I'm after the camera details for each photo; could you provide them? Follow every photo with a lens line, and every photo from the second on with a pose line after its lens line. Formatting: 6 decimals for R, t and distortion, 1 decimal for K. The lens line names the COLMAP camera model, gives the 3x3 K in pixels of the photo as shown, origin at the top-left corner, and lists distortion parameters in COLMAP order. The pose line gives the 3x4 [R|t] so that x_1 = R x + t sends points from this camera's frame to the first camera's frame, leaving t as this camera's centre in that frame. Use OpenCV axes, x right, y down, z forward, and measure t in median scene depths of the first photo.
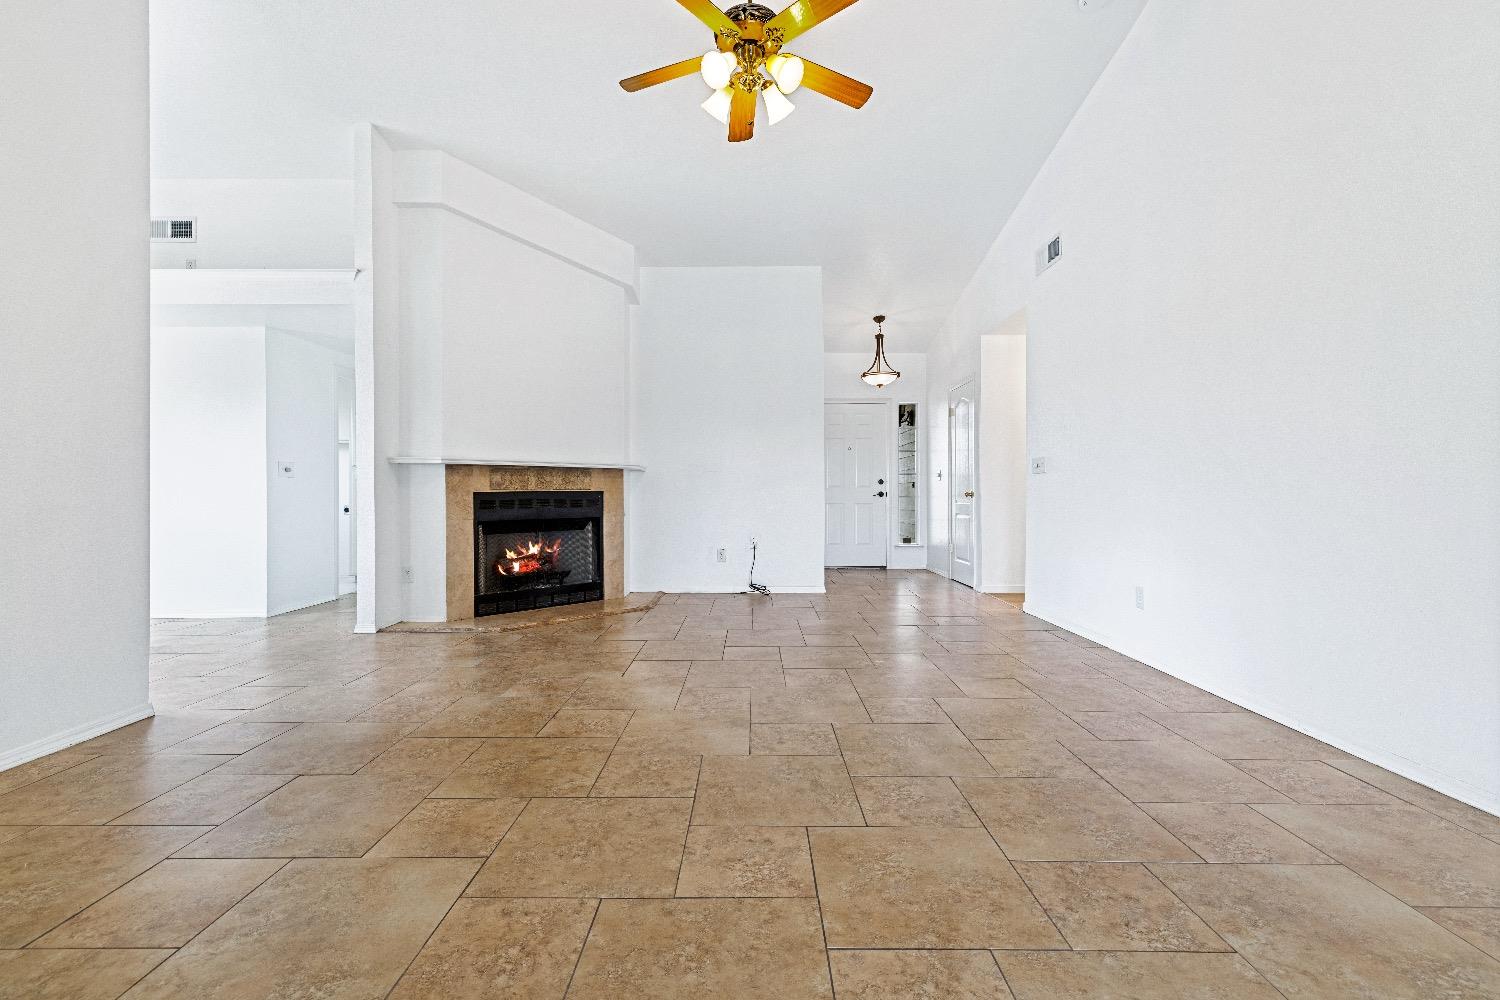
lens RADIAL K [[656.2, 0, 748.5], [0, 656.2, 491.7], [0, 0, 1]] dist [0.007034, -0.000584]
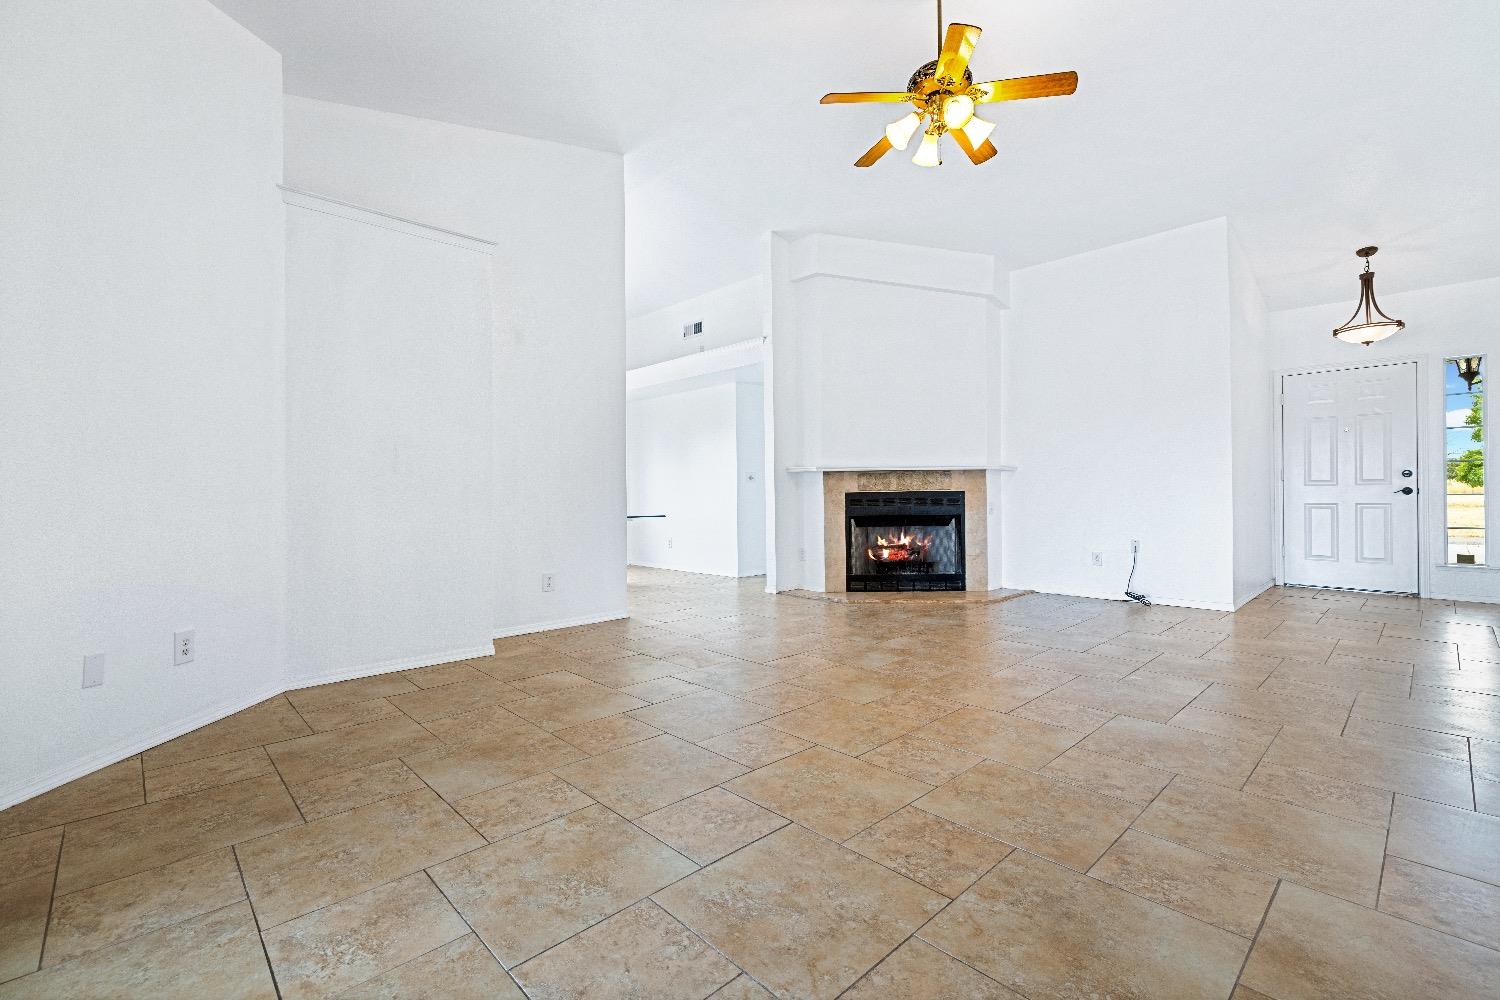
lens RADIAL K [[656.2, 0, 751.9], [0, 656.2, 490.7], [0, 0, 1]] dist [0.007034, -0.000584]
pose [[0.697607, -0.008066, -0.716436, 0.360591], [0.009137, 0.999955, -0.002361, -0.001835], [0.716423, -0.004899, 0.697649, -0.009434]]
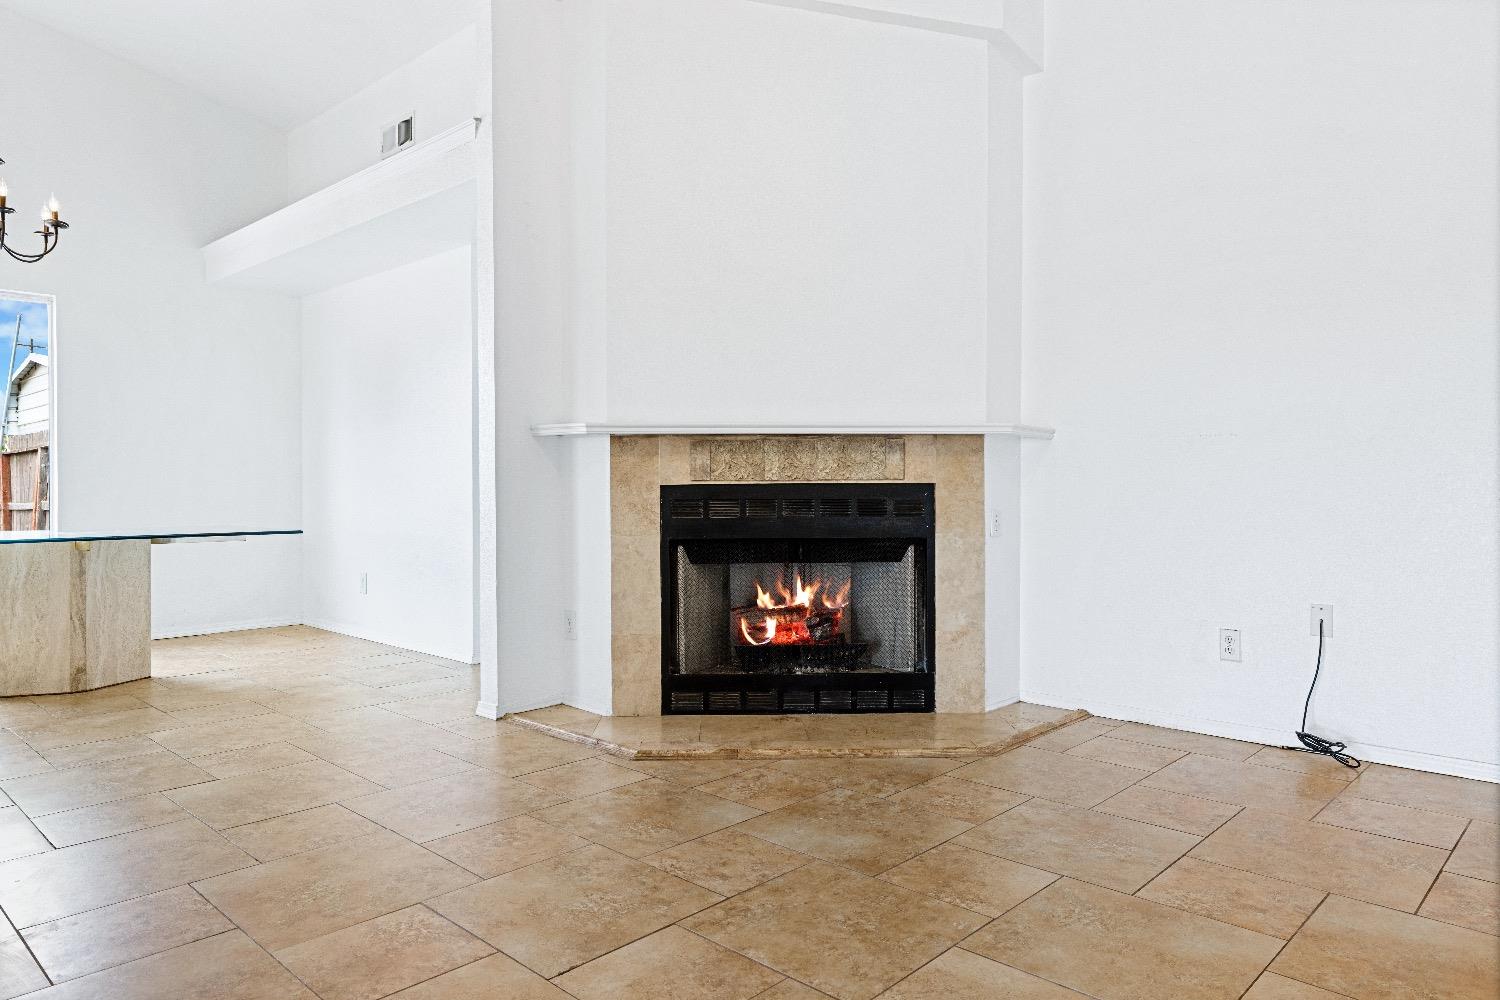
lens RADIAL K [[999.6, 0, 753.7], [0, 999.6, 479.1], [0, 0, 1]] dist [0.007246, 0.002456]
pose [[0.729120, 0.000900, -0.684385, 0.204616], [0.000916, 0.999997, 0.002291, -0.005972], [0.684385, -0.002297, 0.729117, 0.447729]]
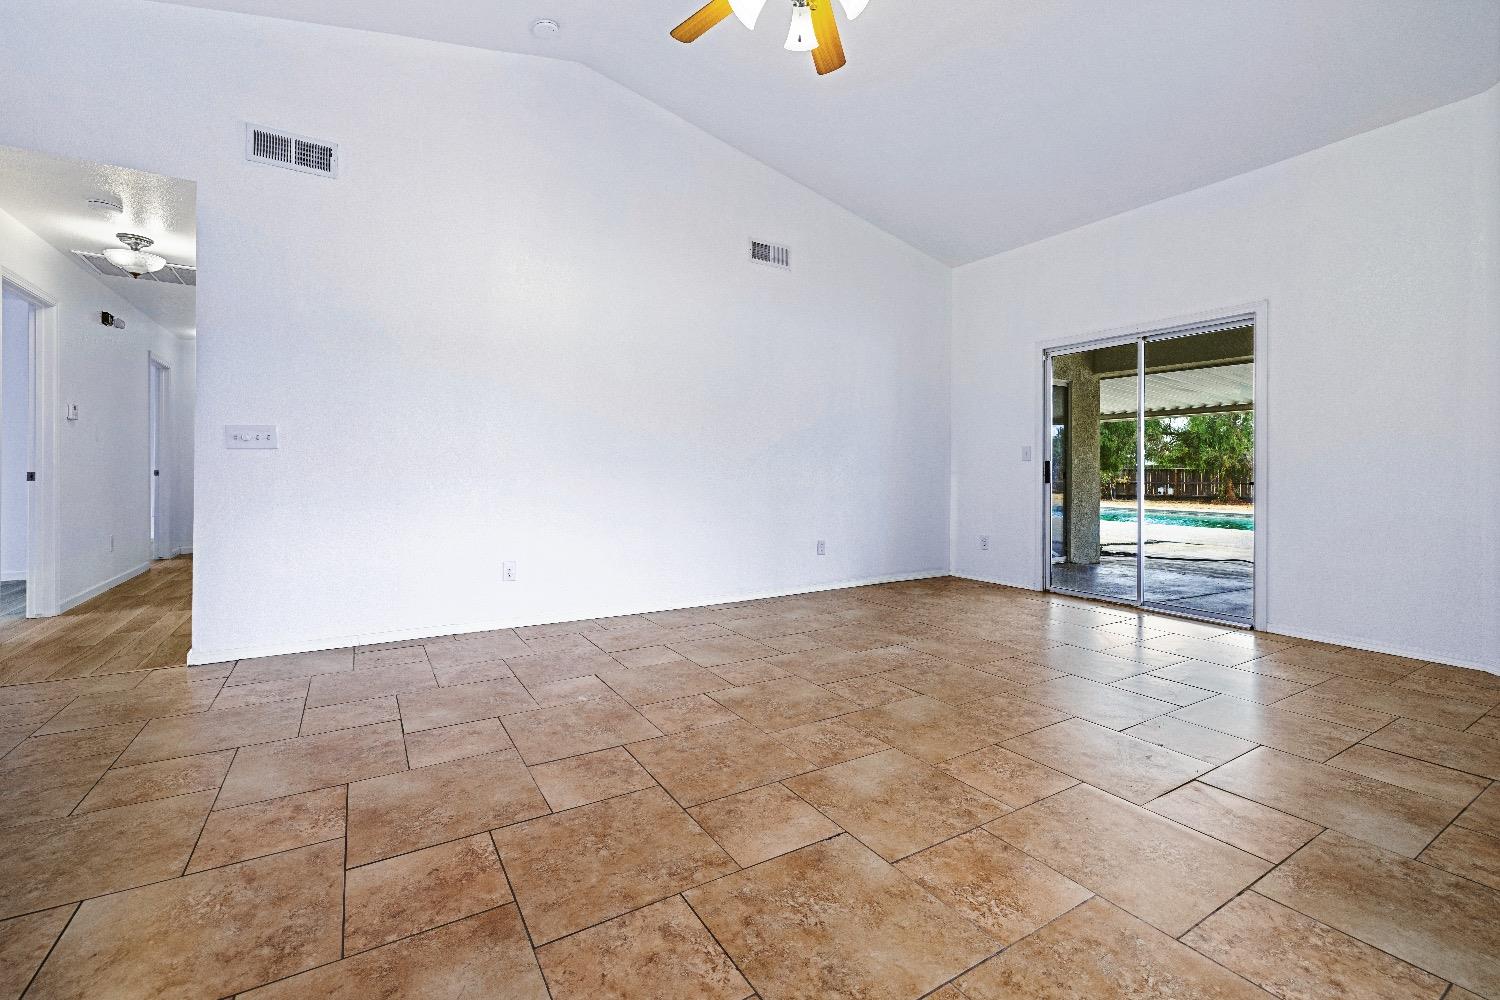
lens RADIAL K [[633.2, 0, 748.5], [0, 633.2, 475.6], [0, 0, 1]] dist [0.001799, 0.000375]
pose [[-0.525608, -0.006673, 0.850701, -0.403097], [-0.009522, 0.999953, 0.001961, -0.005296], [-0.850674, -0.007069, -0.525647, 0.919180]]
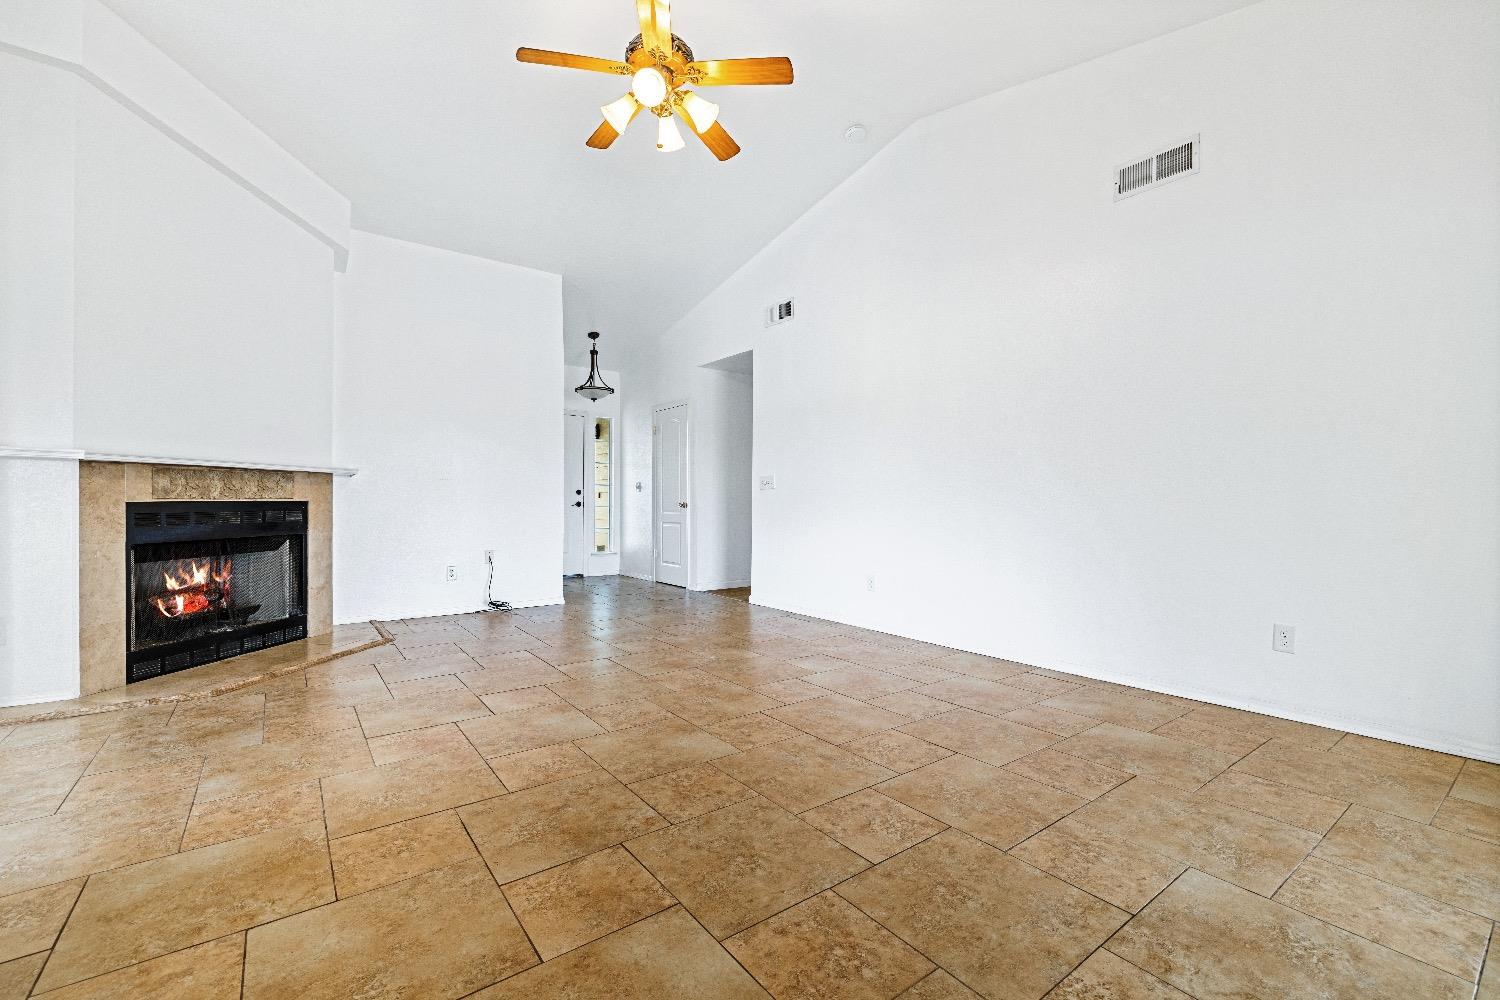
lens RADIAL K [[633.2, 0, 752.2], [0, 633.2, 500.5], [0, 0, 1]] dist [0.001799, 0.000375]
pose [[0.796737, 0.006410, 0.604292, -0.297423], [-0.007421, 0.999972, -0.000823, -0.005250], [-0.604281, -0.003829, 0.796762, 0.077708]]
